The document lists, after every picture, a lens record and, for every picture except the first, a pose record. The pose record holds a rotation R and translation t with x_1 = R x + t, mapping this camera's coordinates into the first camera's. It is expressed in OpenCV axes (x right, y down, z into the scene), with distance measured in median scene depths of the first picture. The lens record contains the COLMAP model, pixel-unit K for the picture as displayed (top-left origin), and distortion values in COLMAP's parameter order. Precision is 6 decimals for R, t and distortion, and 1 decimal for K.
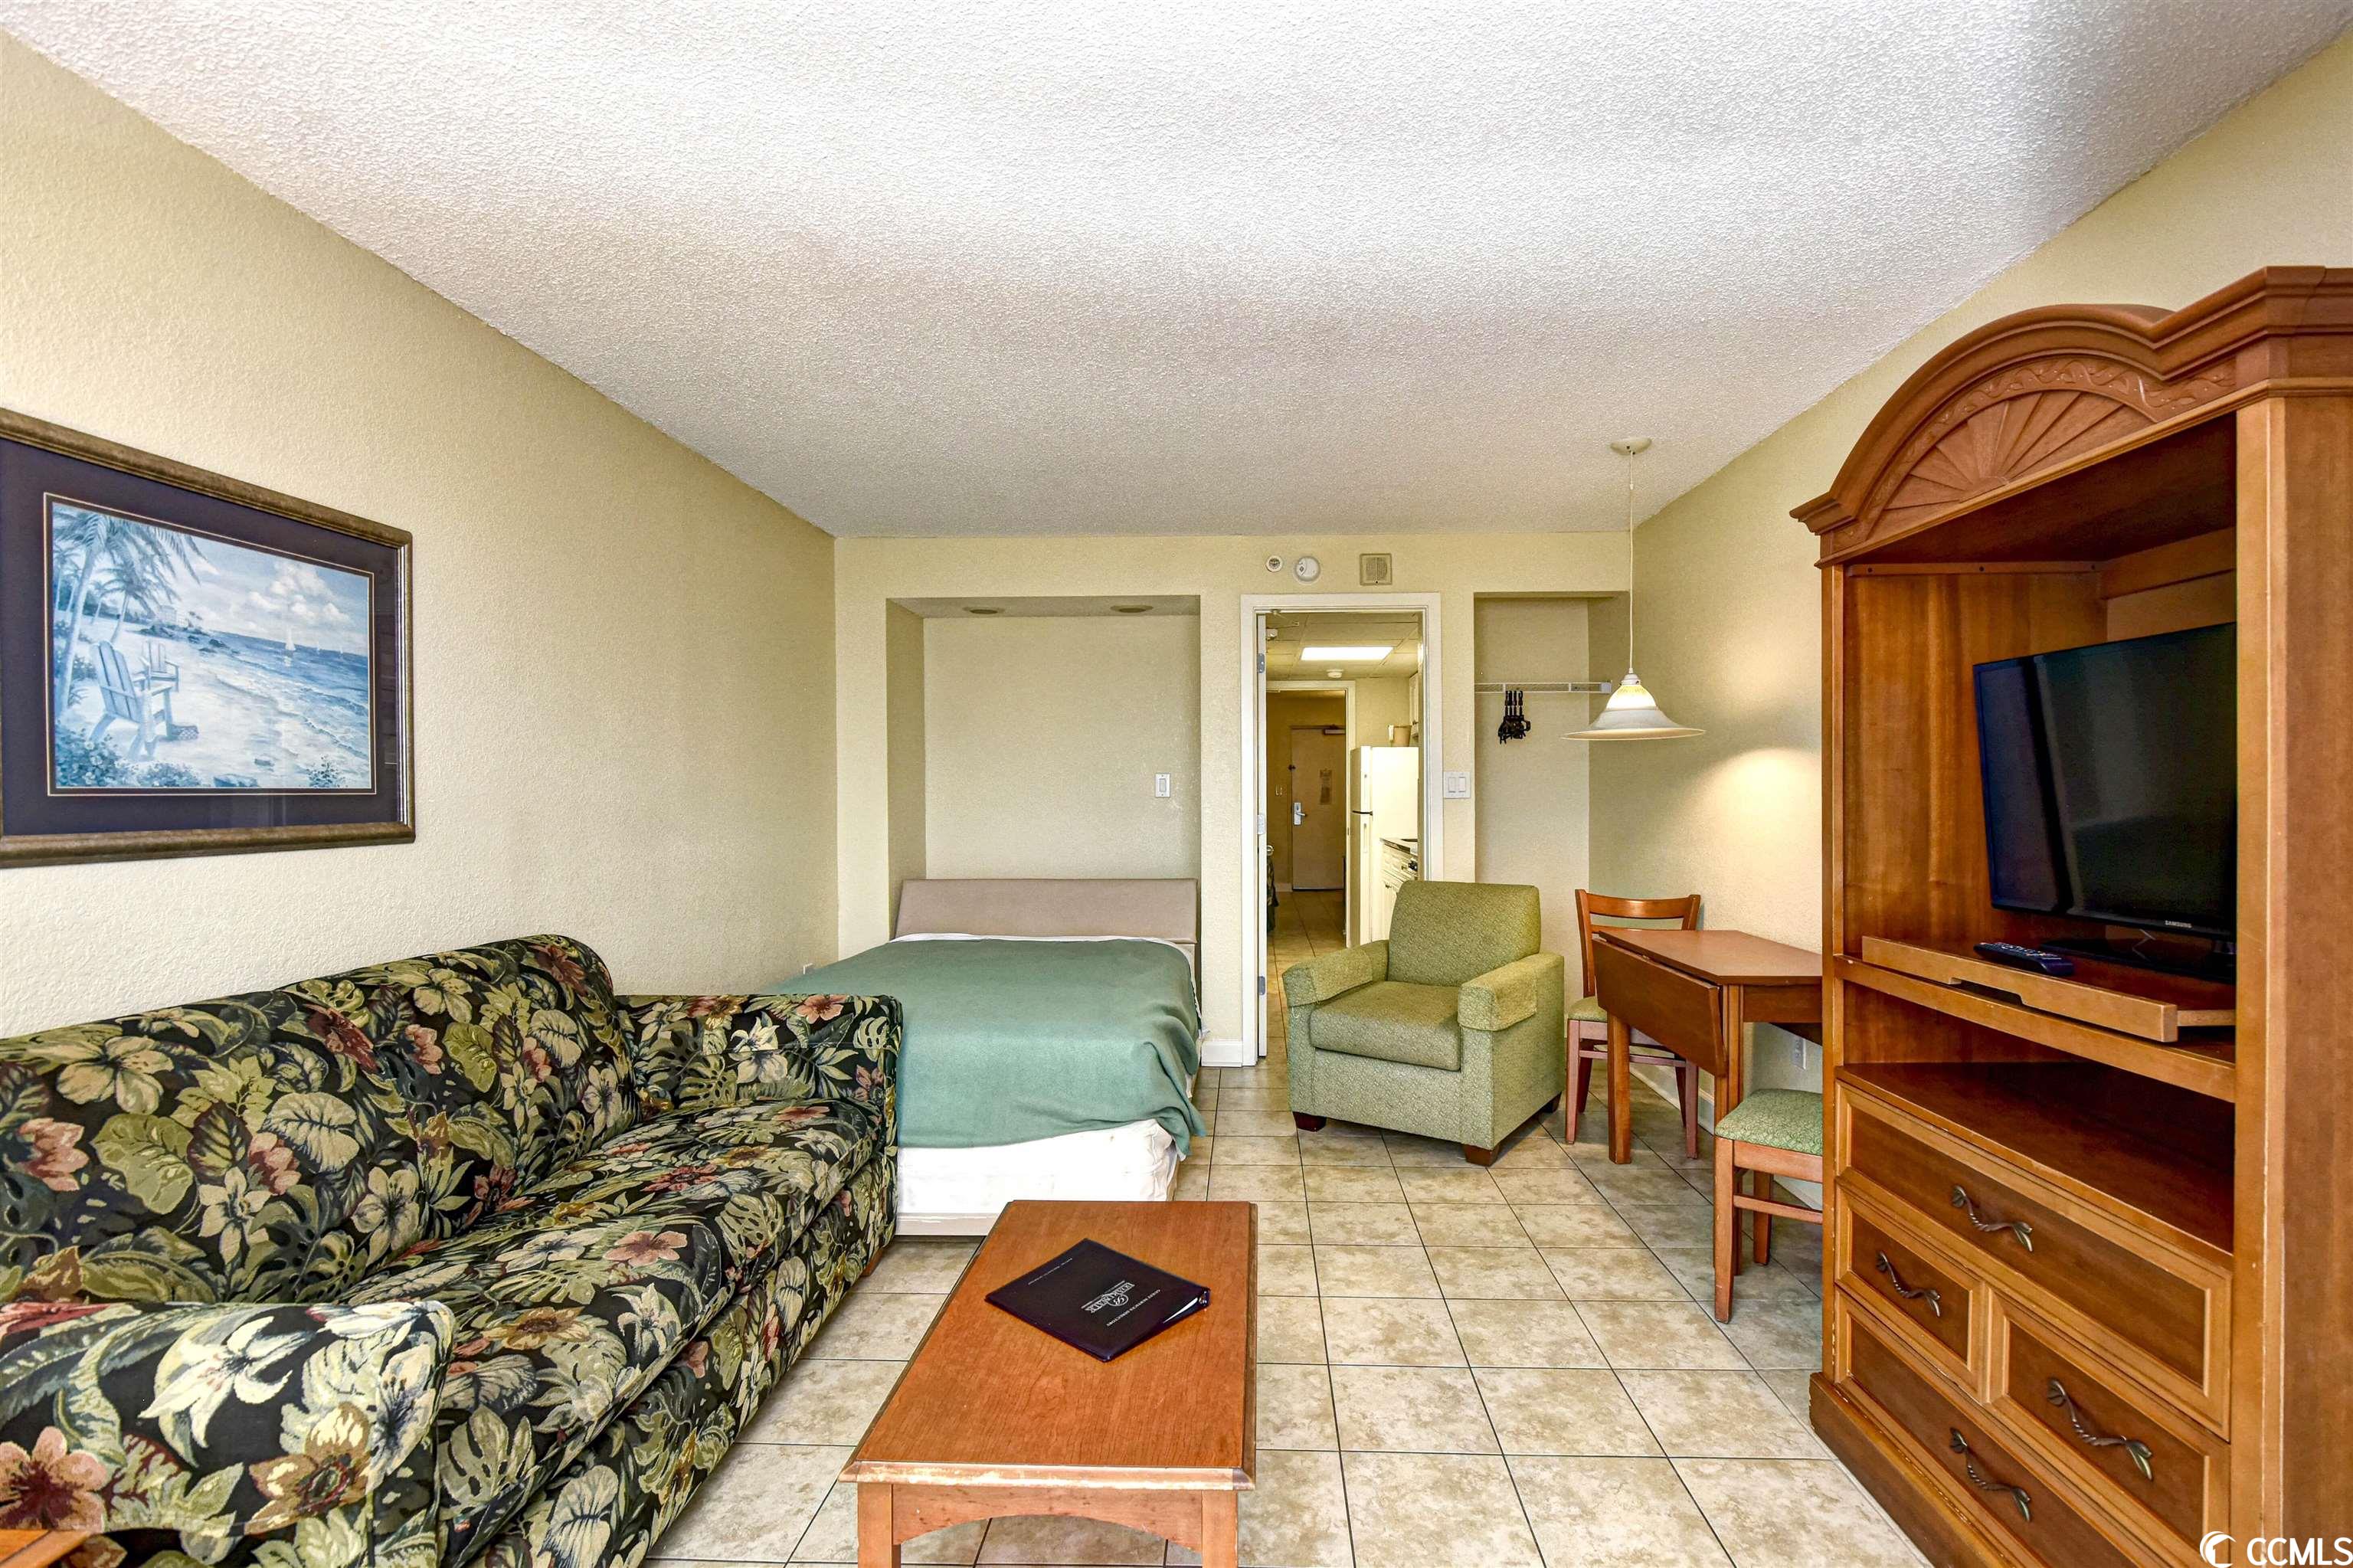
lens RADIAL K [[1066.6, 0, 1247.3], [0, 1066.6, 802.8], [0, 0, 1]] dist [0.002639, -0.006222]
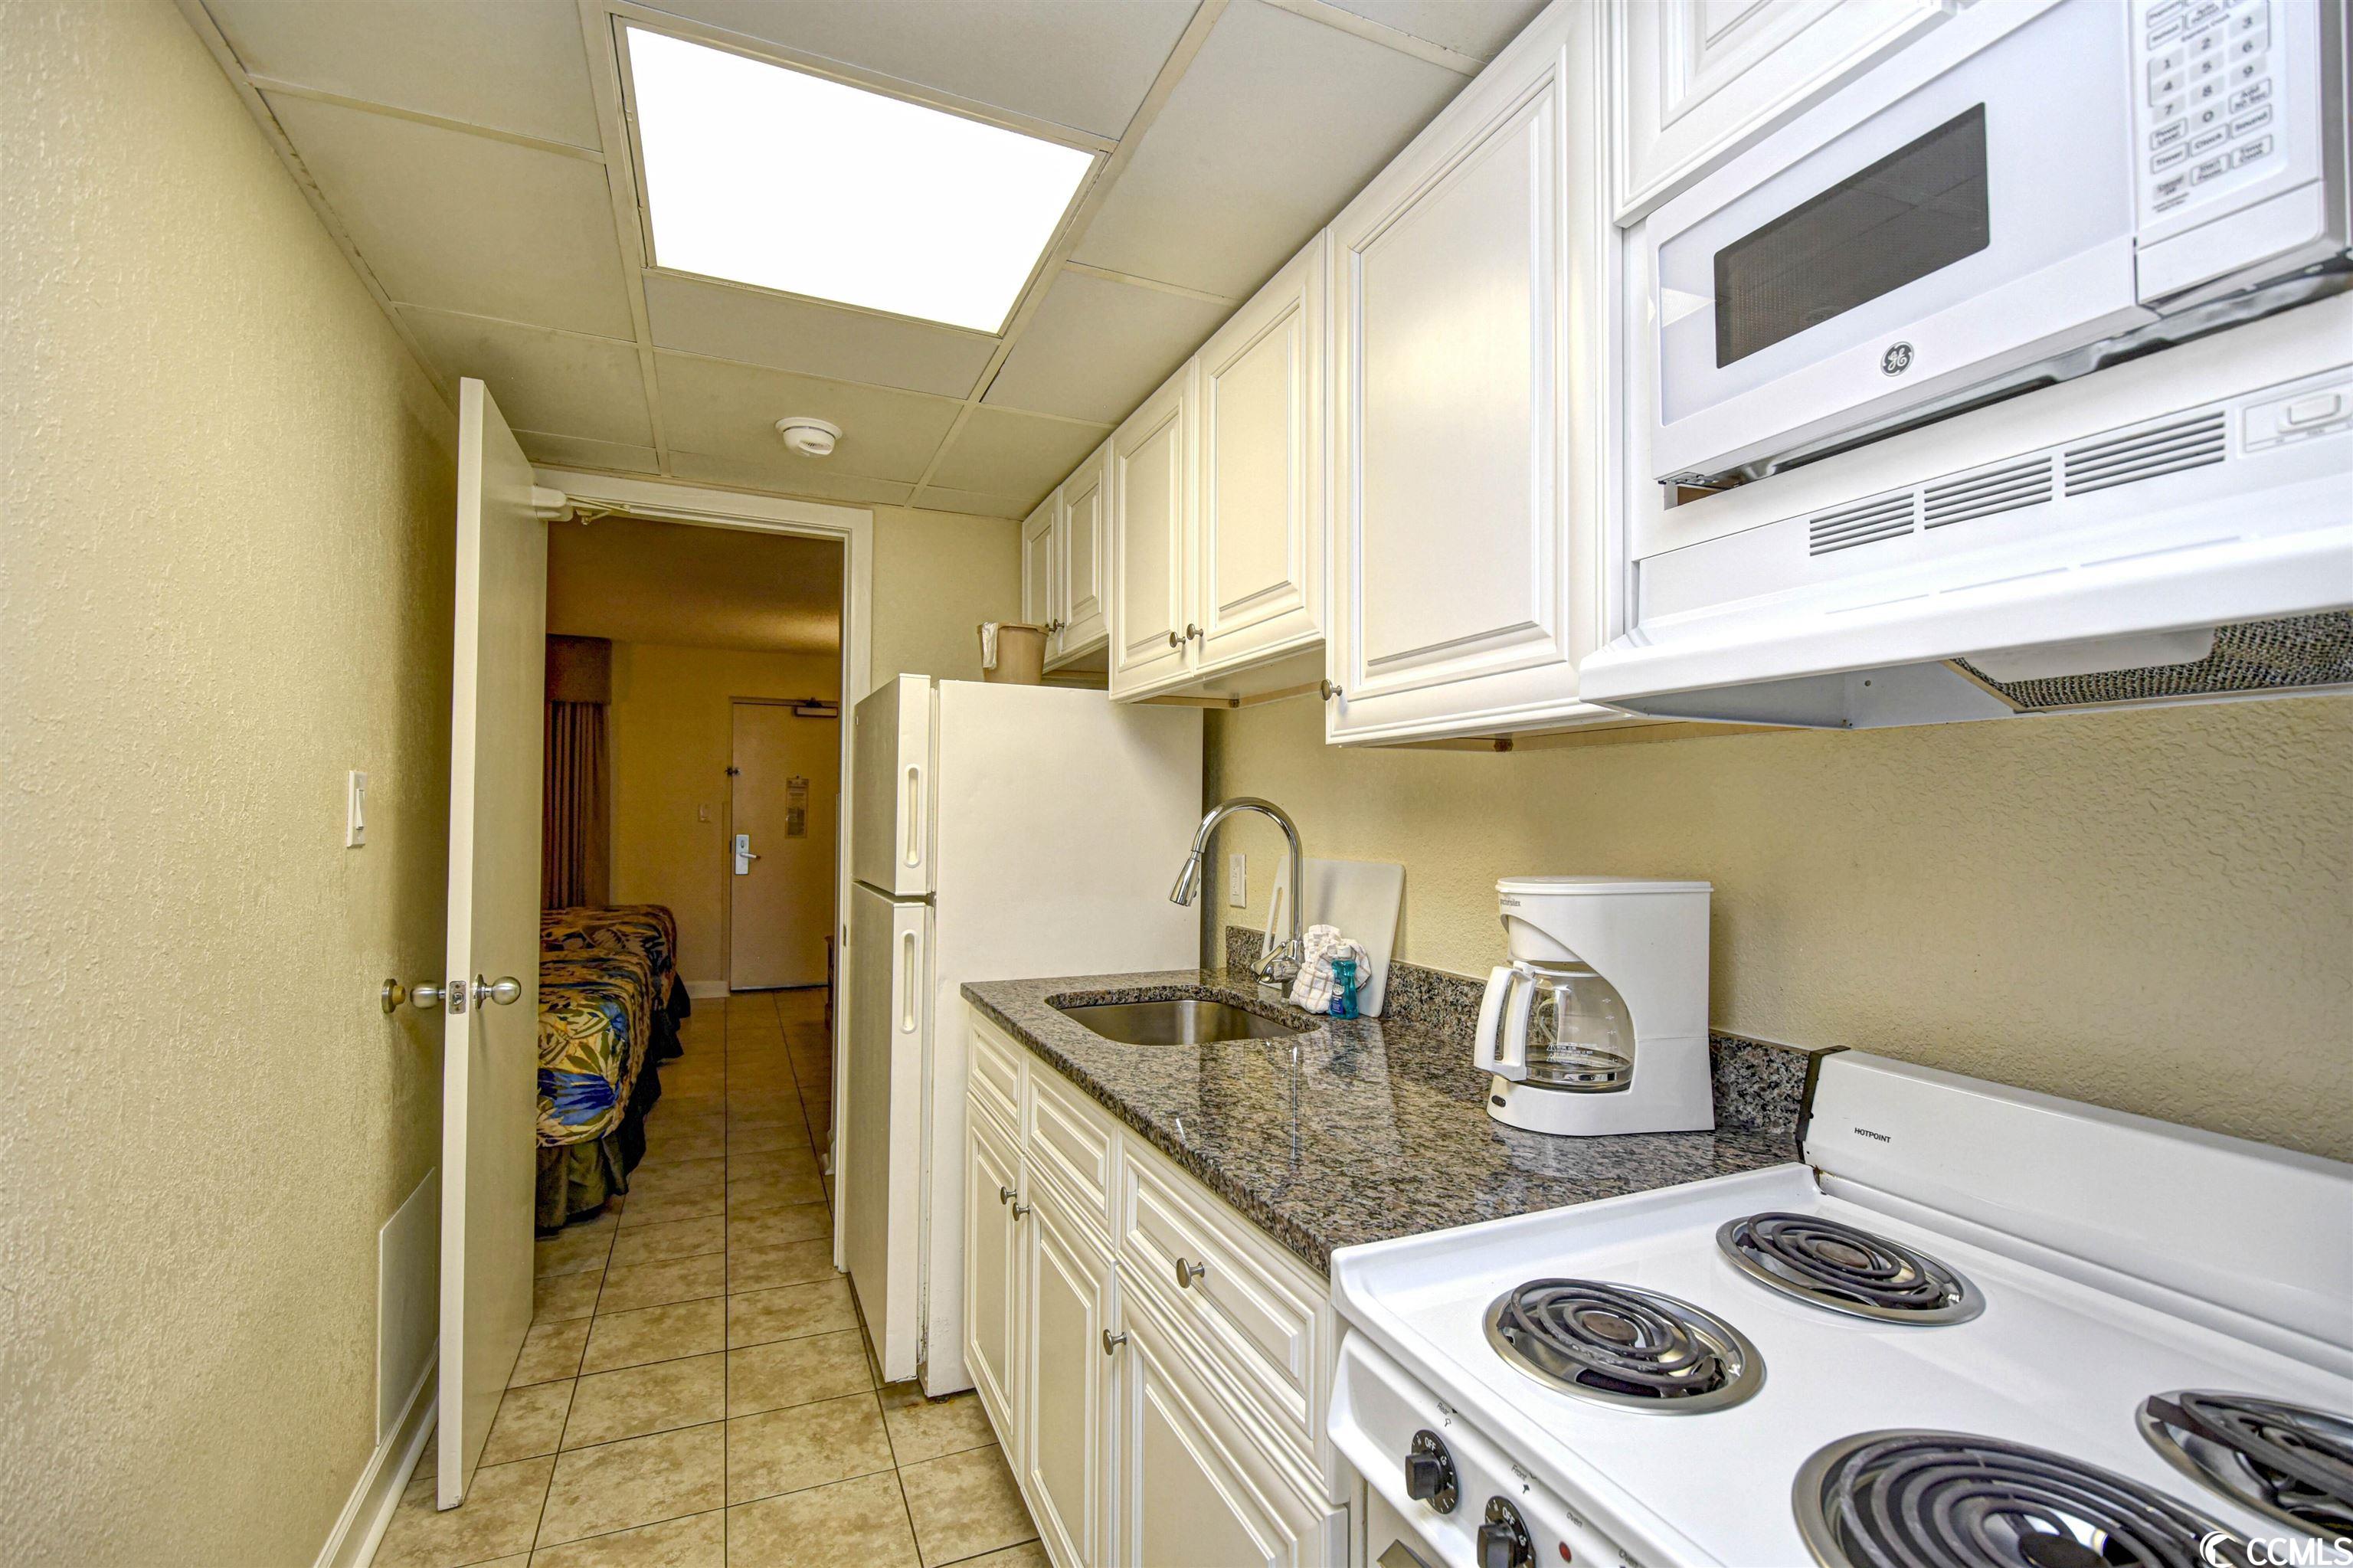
lens RADIAL K [[1032.8, 0, 1182.4], [0, 1032.8, 791.3], [0, 0, 1]] dist [0.006874, -0.007016]
pose [[0.912031, 0.018319, 0.409712, 0.242531], [-0.005597, 0.999465, -0.032230, -0.045836], [-0.410083, 0.027101, 0.911646, 2.809333]]
